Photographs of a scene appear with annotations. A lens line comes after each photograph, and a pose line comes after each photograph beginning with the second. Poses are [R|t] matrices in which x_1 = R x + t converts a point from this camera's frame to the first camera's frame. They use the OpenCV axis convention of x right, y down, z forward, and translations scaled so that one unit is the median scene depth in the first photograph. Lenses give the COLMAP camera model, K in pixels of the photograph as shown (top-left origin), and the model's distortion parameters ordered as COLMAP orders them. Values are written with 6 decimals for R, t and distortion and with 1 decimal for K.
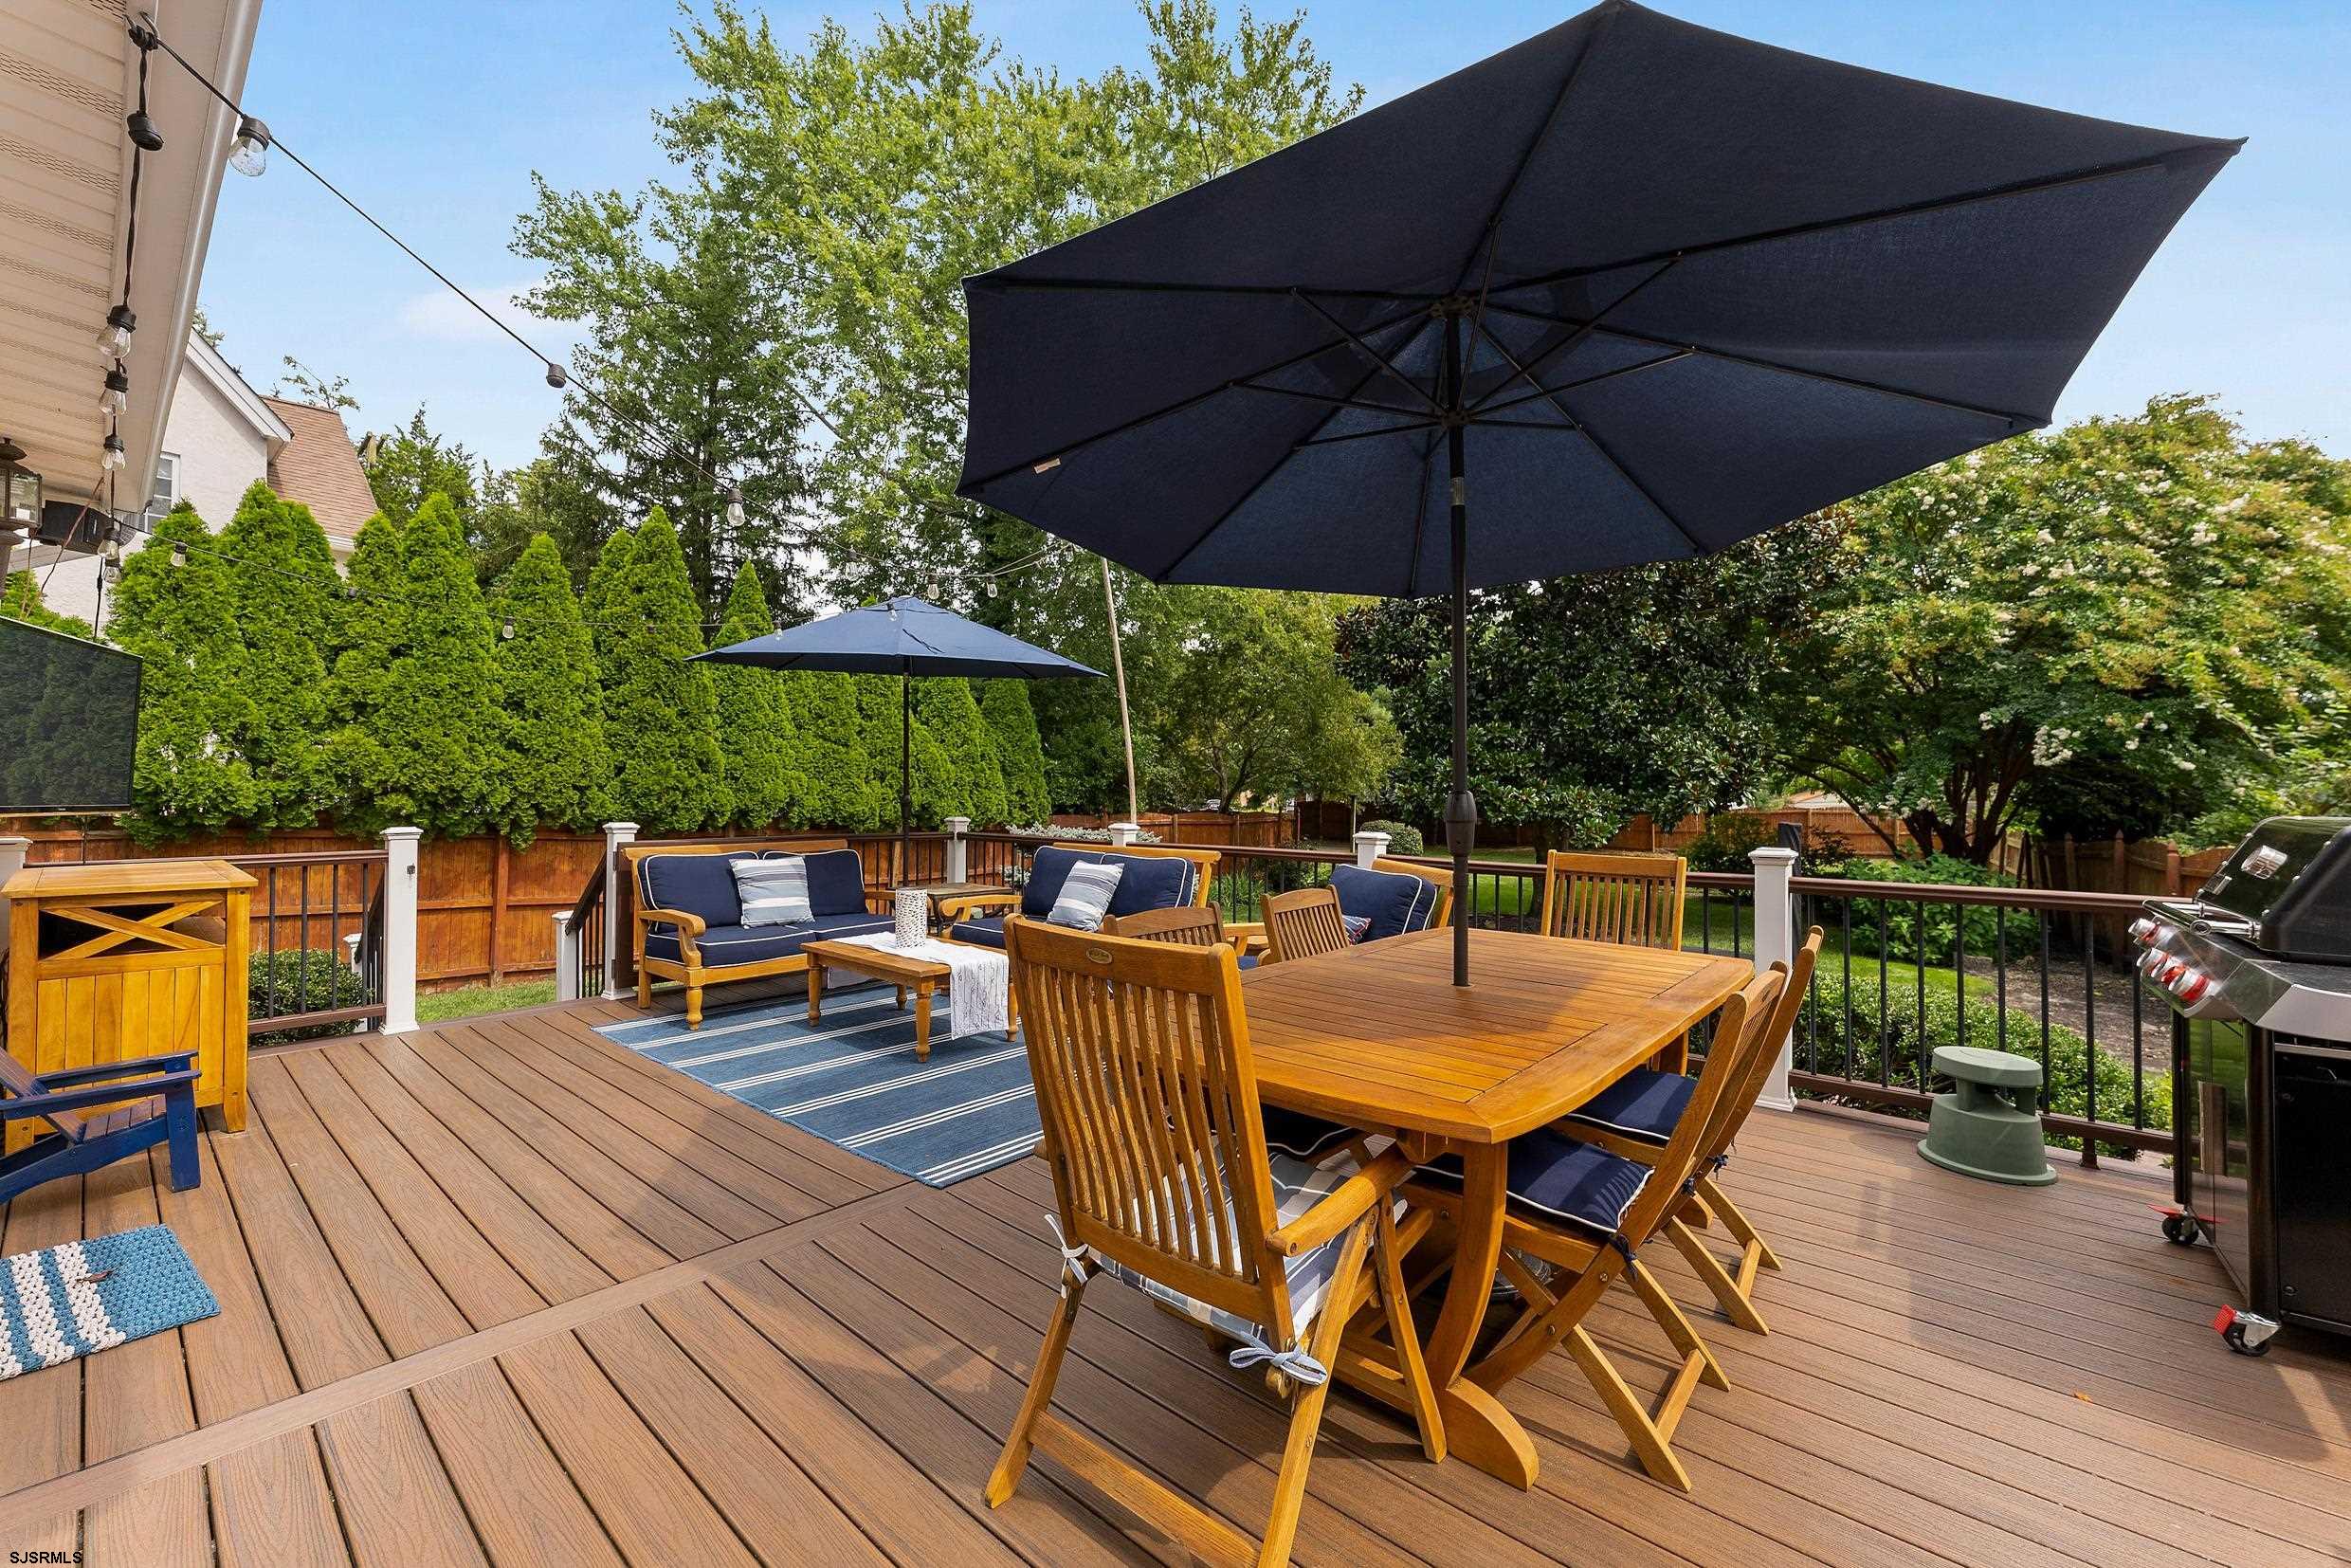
lens RADIAL K [[936.1, 0, 1171.0], [0, 936.1, 785.7], [0, 0, 1]] dist [0.002287, 0.000280]
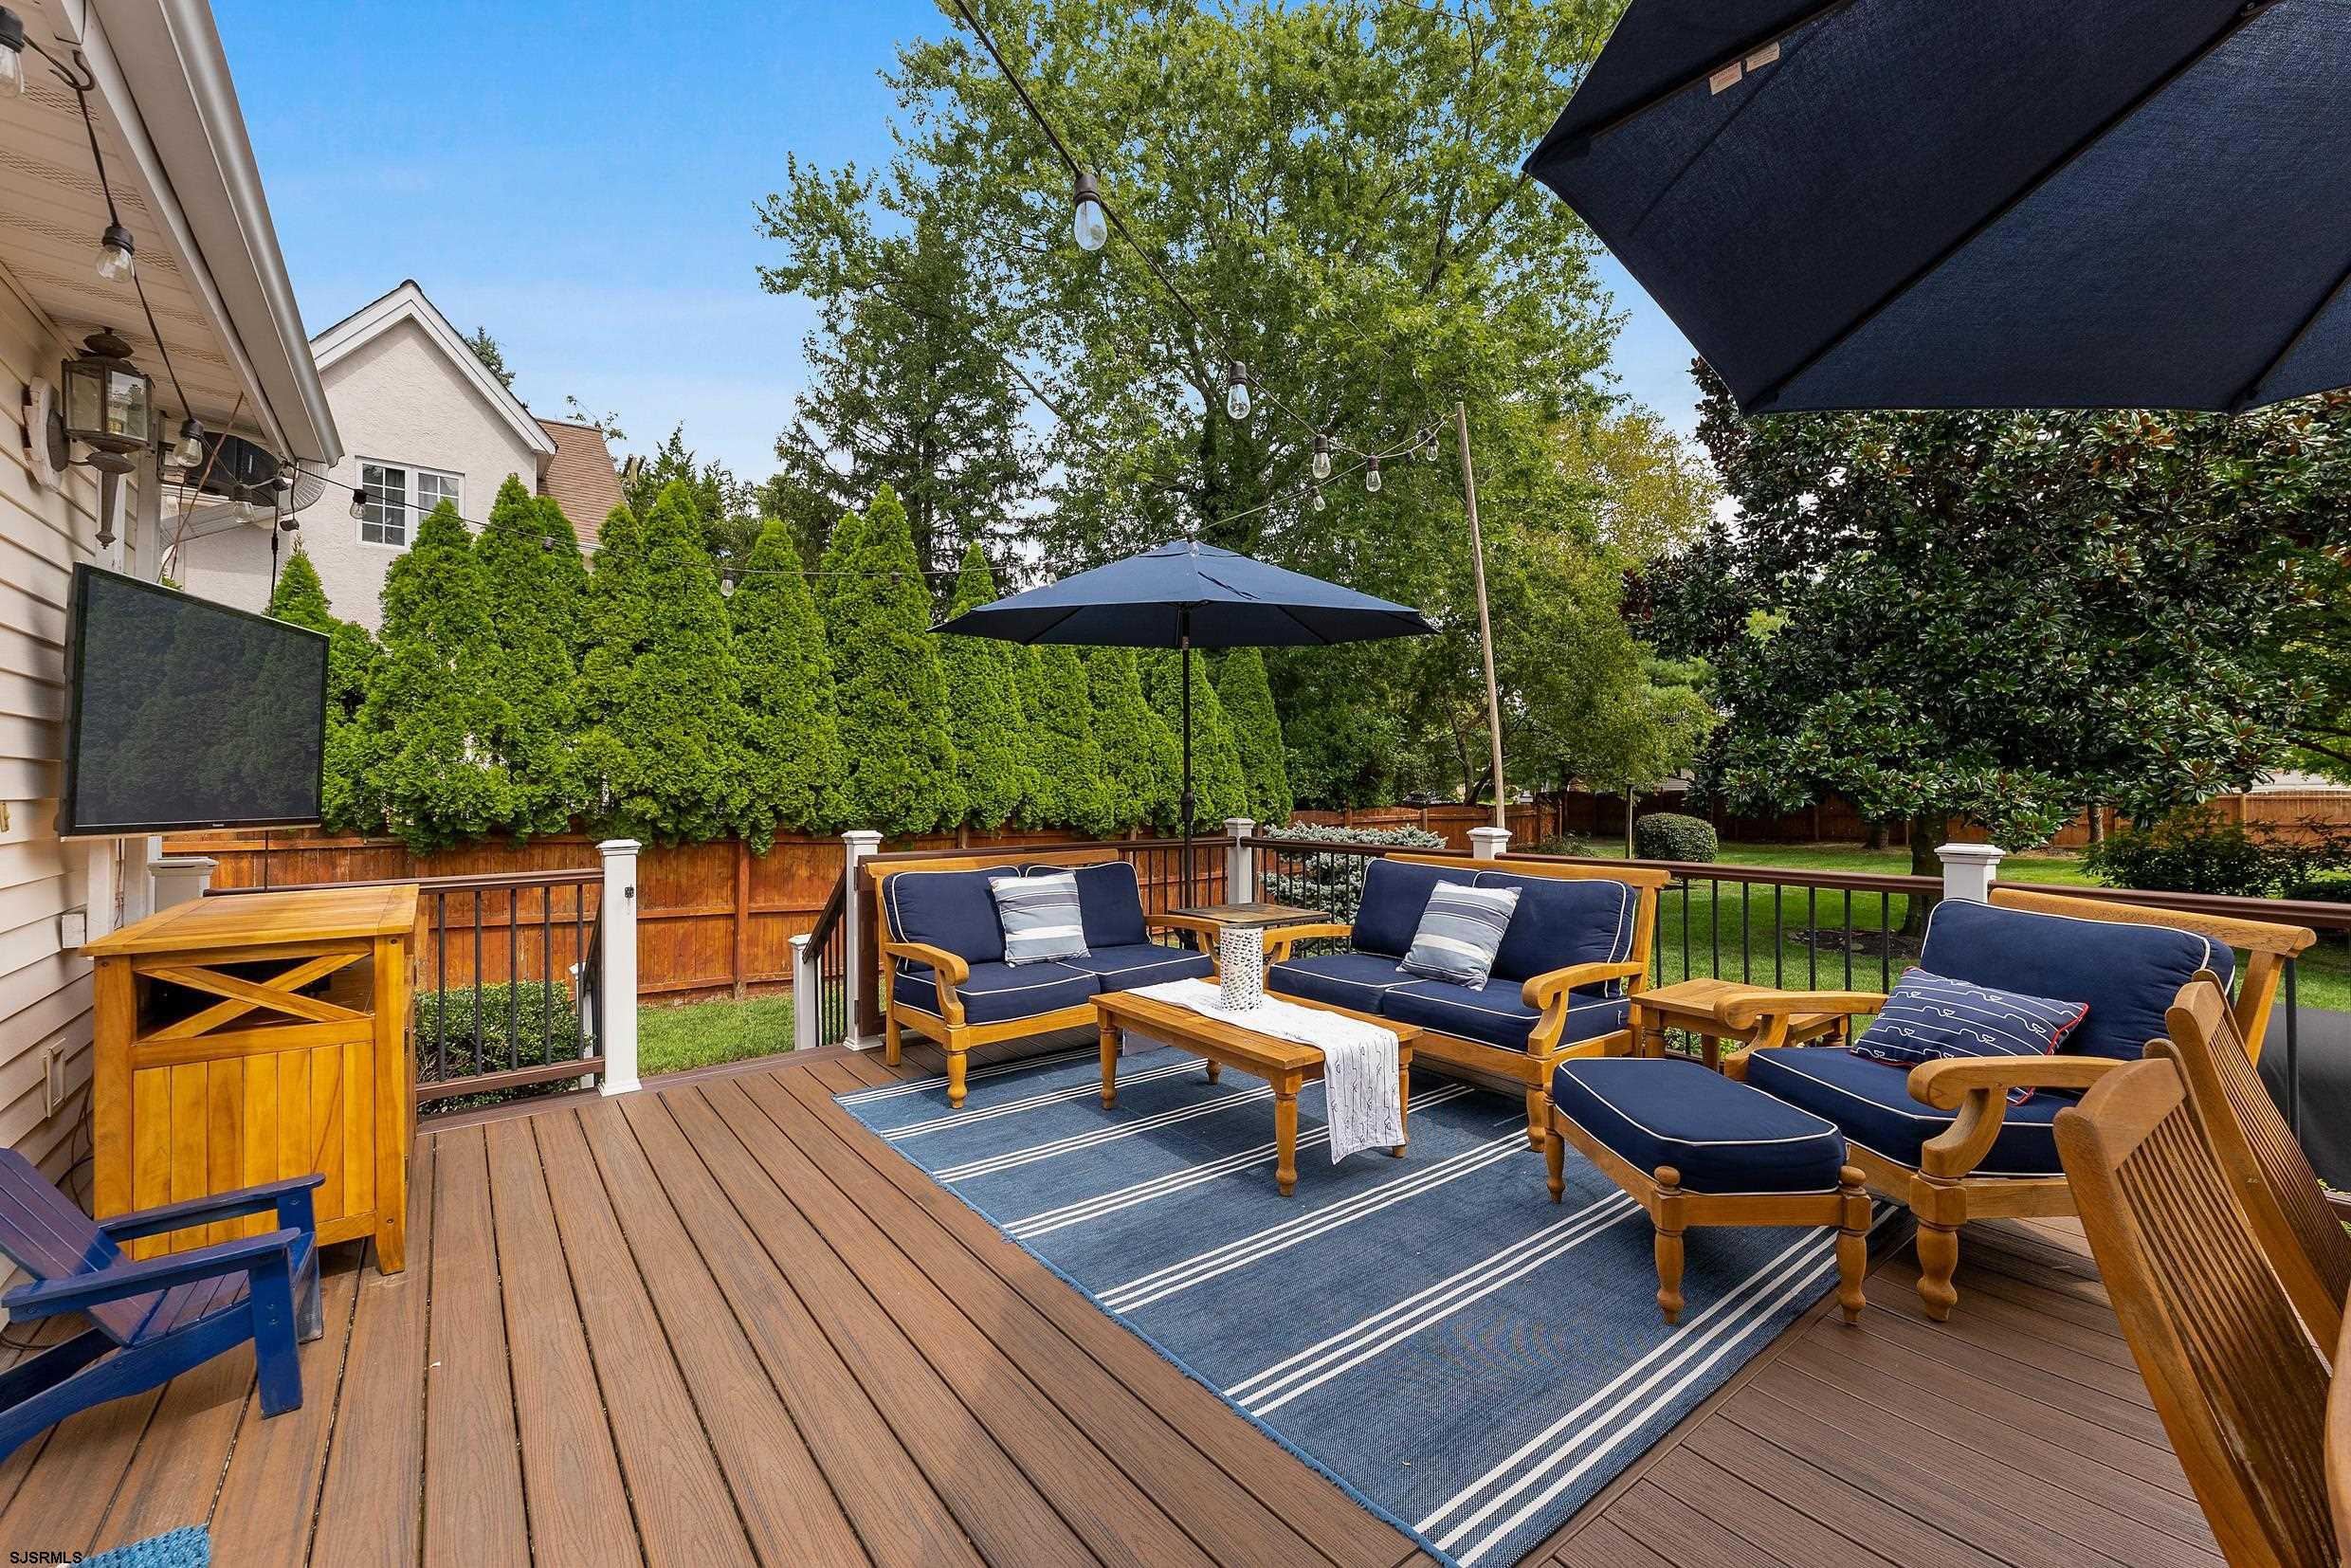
lens RADIAL K [[955.6, 0, 1175.5], [0, 955.6, 784.0], [0, 0, 1]] dist [0.001215, 0.000410]
pose [[0.979366, -0.014086, -0.201601, -0.091337], [0.015237, 0.999875, 0.004162, -0.000214], [0.201517, -0.007148, 0.979459, 0.145407]]
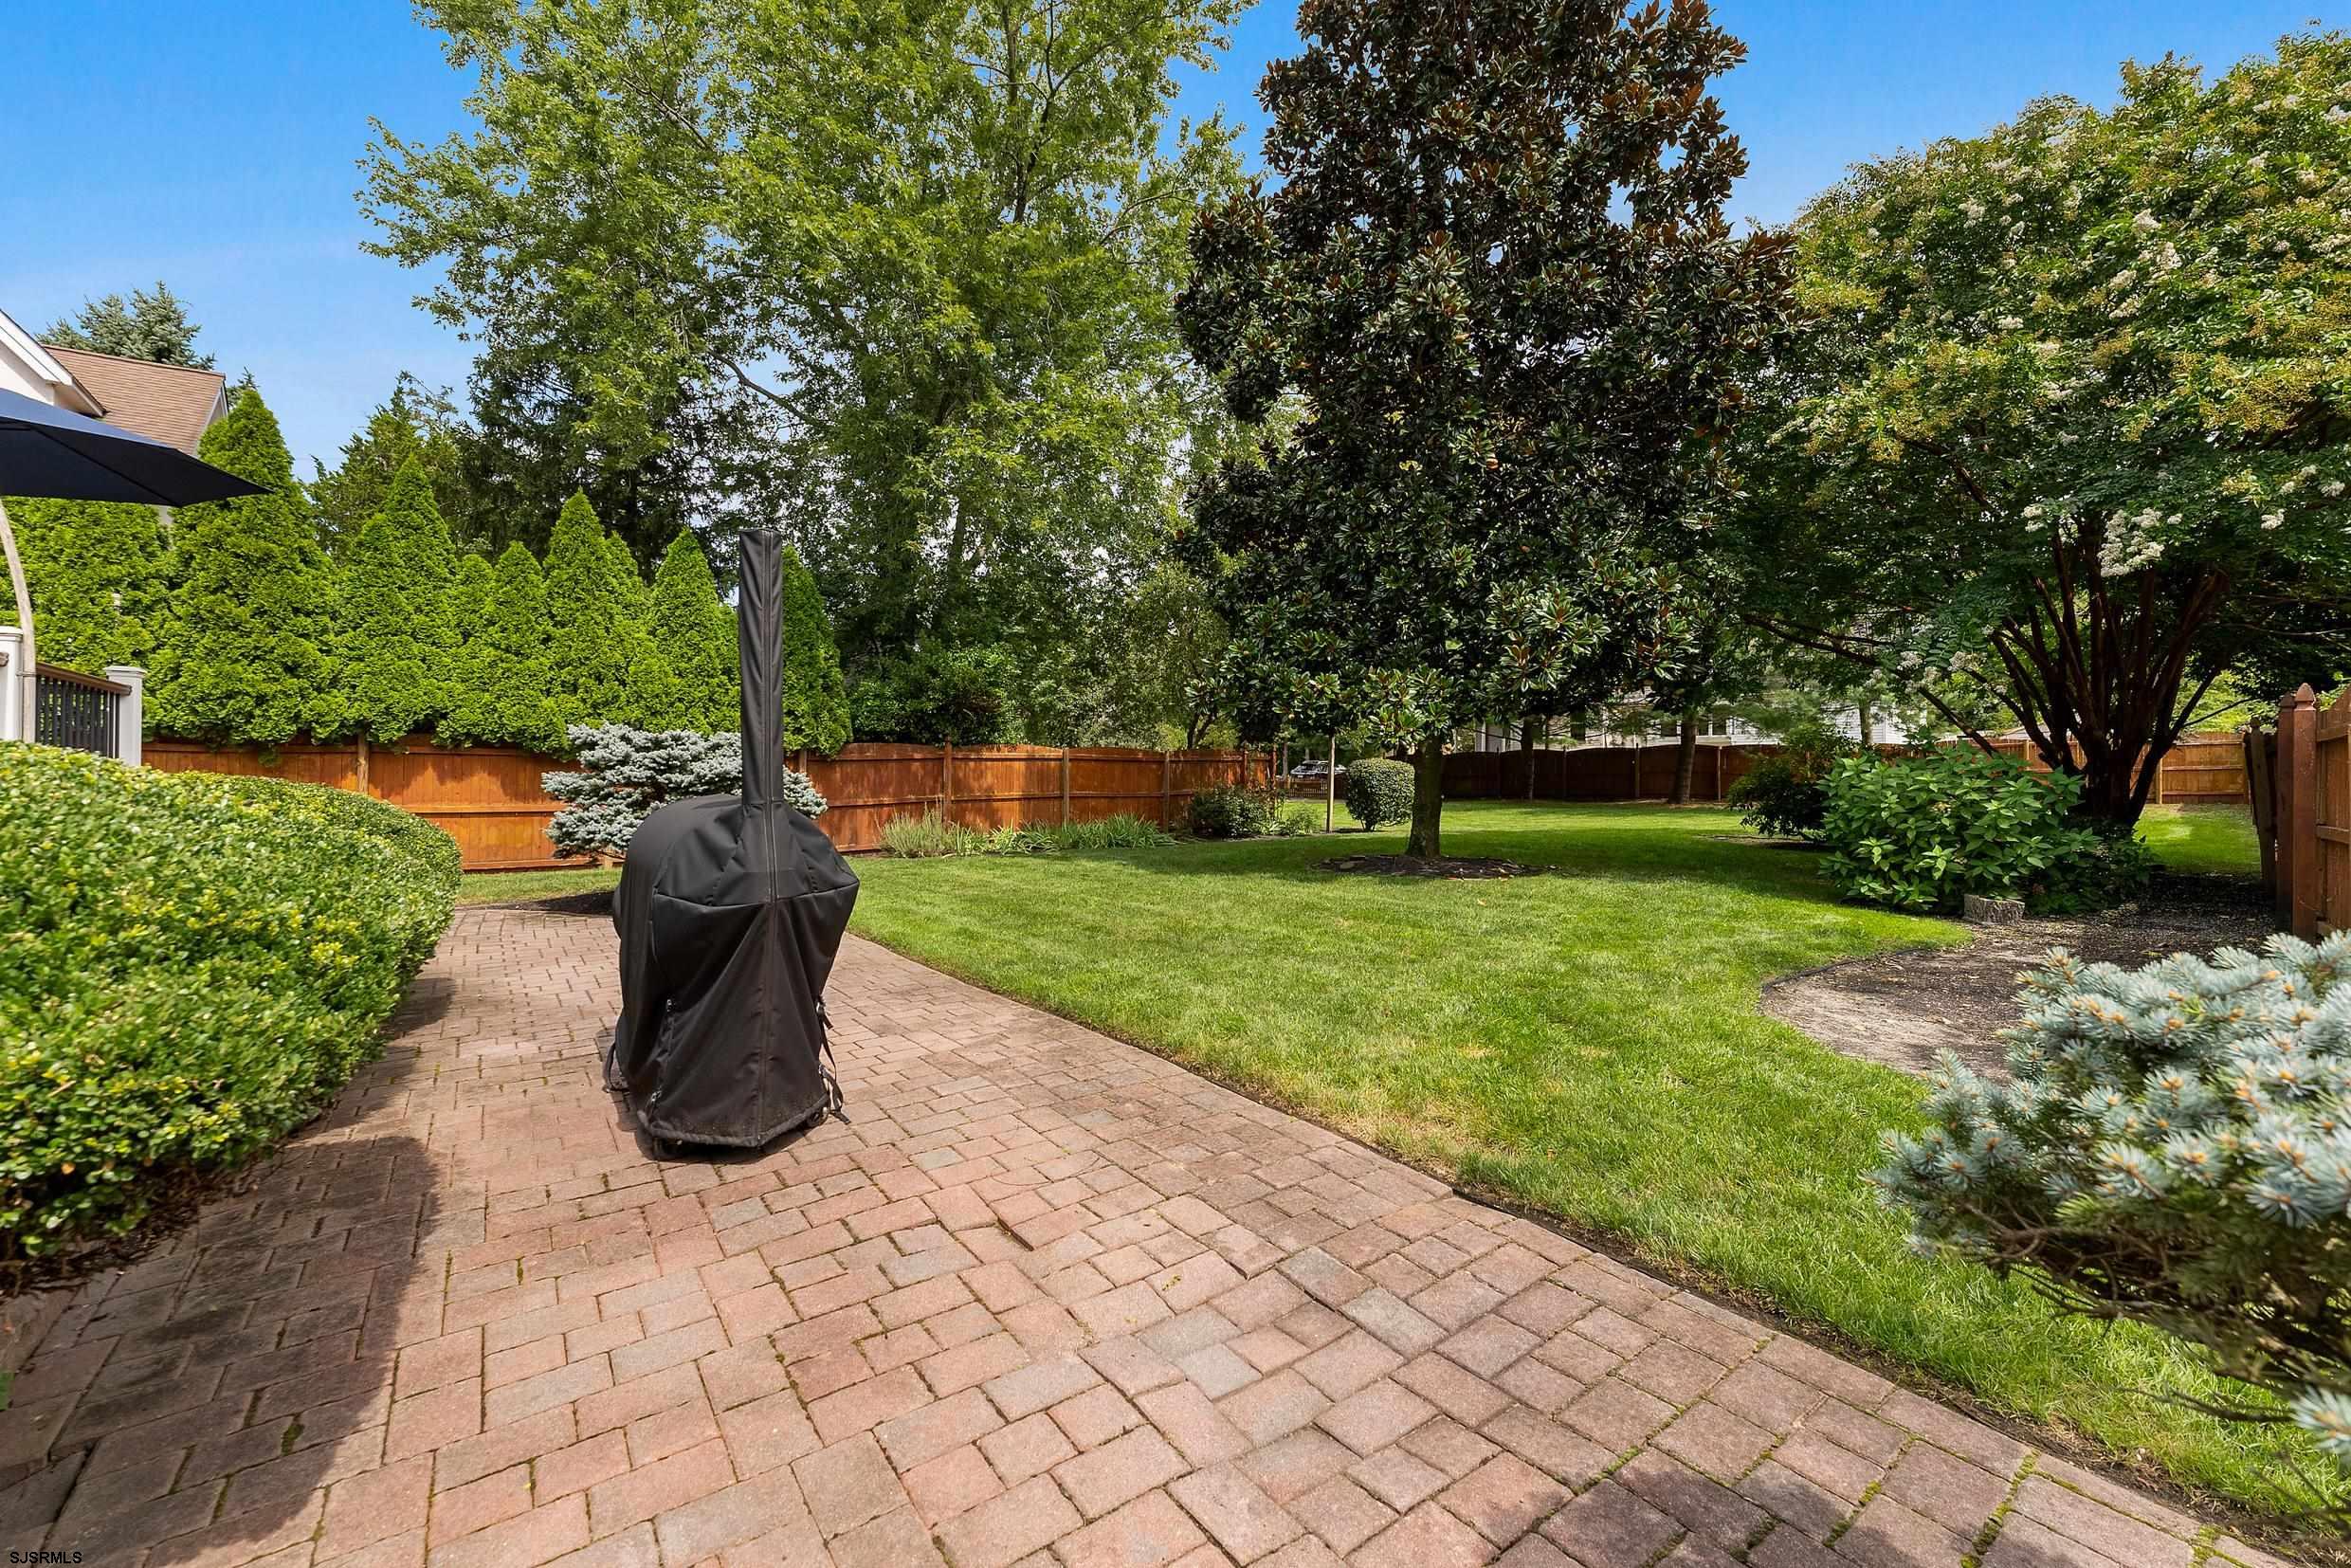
lens RADIAL K [[953.0, 0, 1175.1], [0, 953.0, 757.5], [0, 0, 1]] dist [0.003090, 0.000296]
pose [[0.972964, -0.026228, -0.229461, 0.627658], [0.023774, 0.999627, -0.013449, 0.111323], [0.229728, 0.007631, 0.973225, 0.344164]]
